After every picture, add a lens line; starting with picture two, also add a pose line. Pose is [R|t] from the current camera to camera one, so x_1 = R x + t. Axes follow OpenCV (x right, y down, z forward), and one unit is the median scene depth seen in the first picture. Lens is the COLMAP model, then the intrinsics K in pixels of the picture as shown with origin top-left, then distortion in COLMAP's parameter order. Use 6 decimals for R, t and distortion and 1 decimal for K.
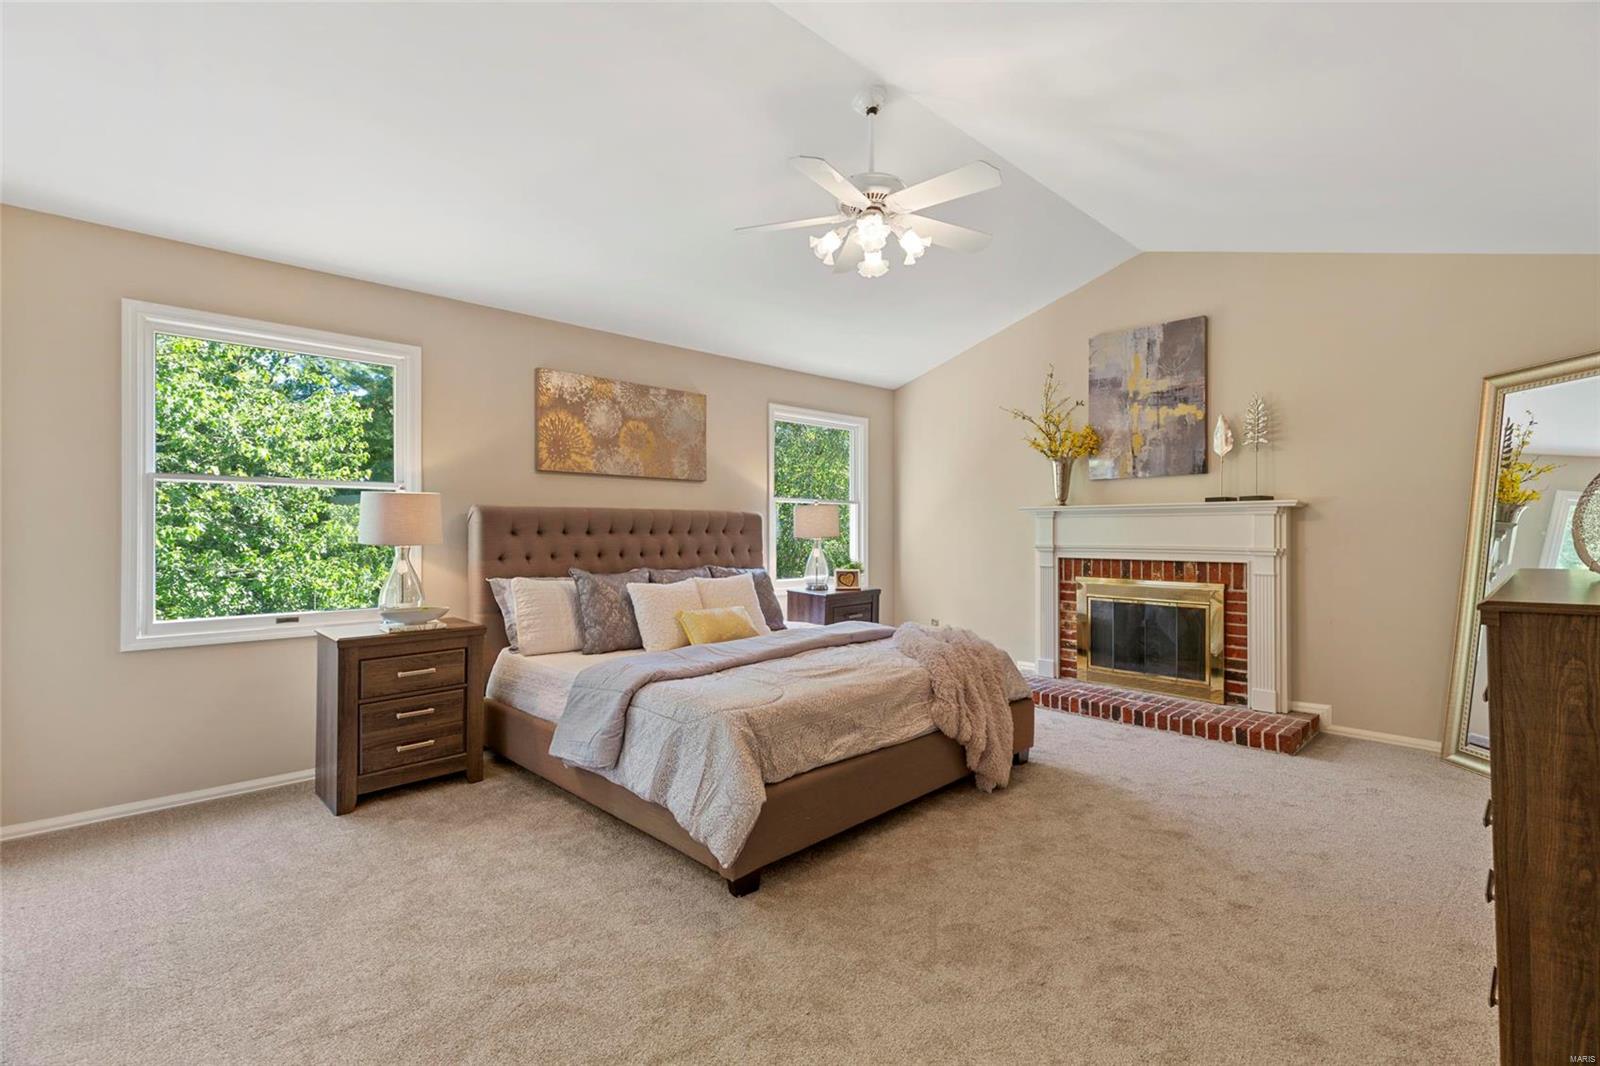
lens RADIAL K [[721.0, 0, 798.7], [0, 721.0, 529.6], [0, 0, 1]] dist [0.014307, -0.000414]
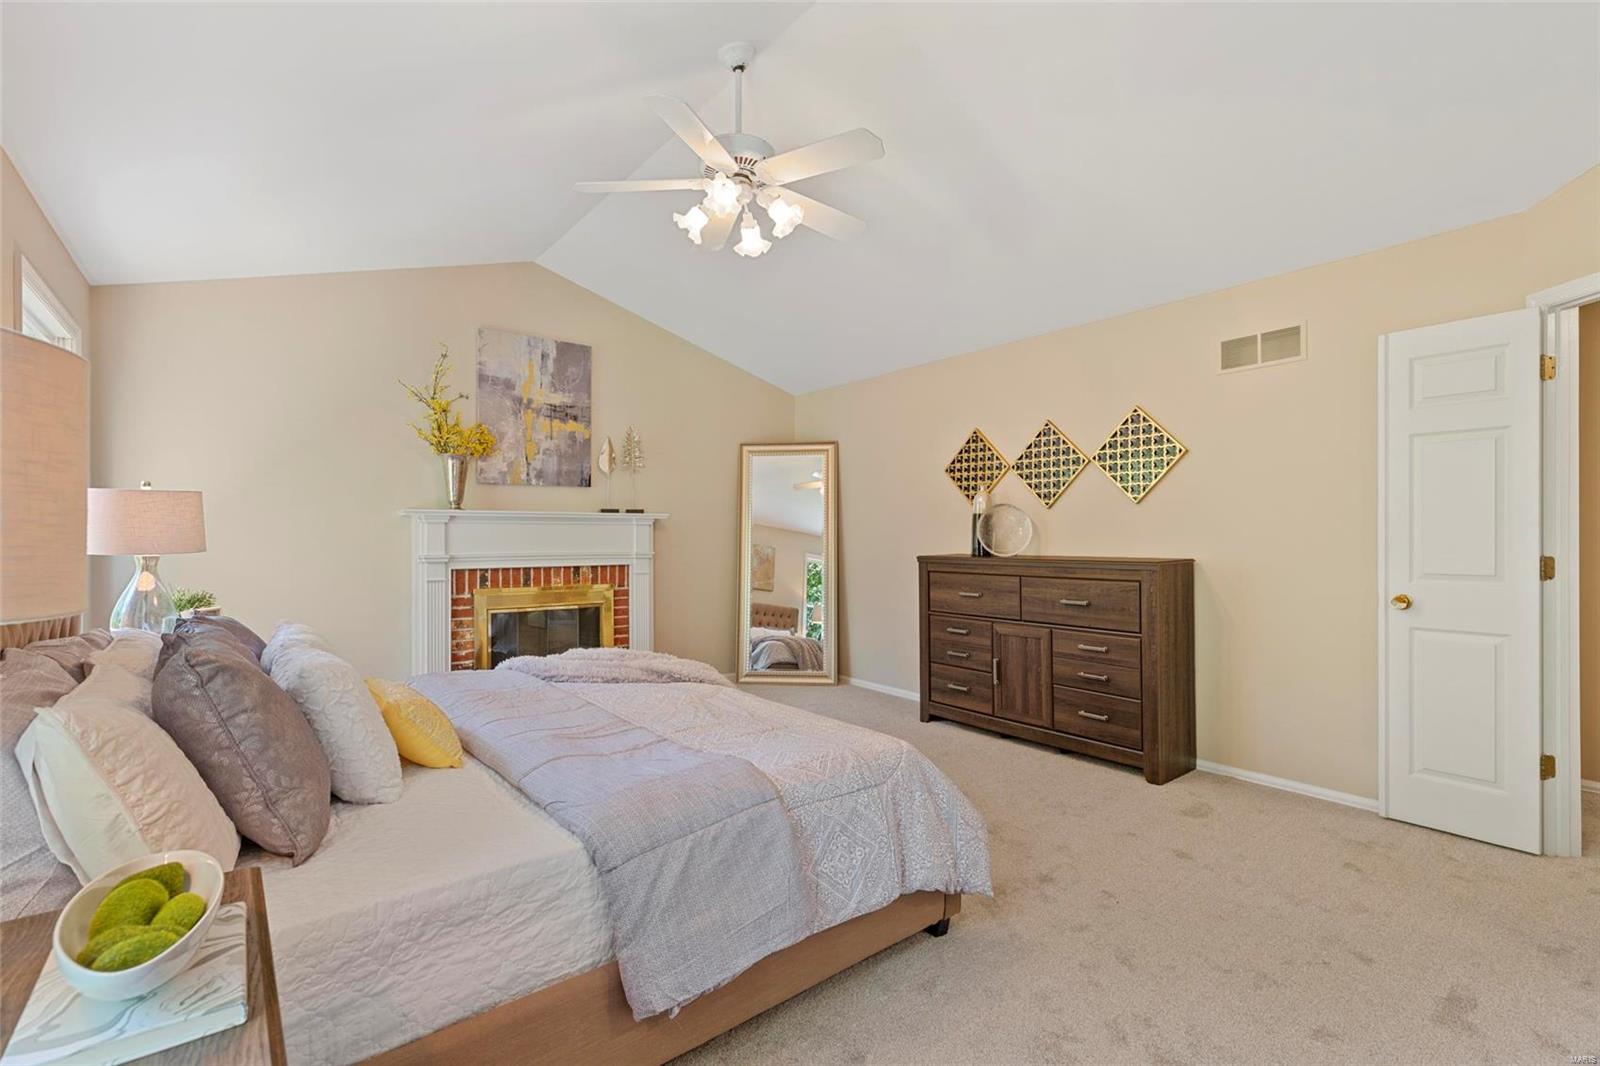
lens RADIAL K [[721.0, 0, 801.0], [0, 721.0, 534.4], [0, 0, 1]] dist [0.014307, -0.000414]
pose [[0.119740, 0.003571, 0.992799, -0.484409], [0.000728, 0.999993, -0.003684, 0.000386], [-0.992805, 0.001164, 0.119736, 0.513520]]
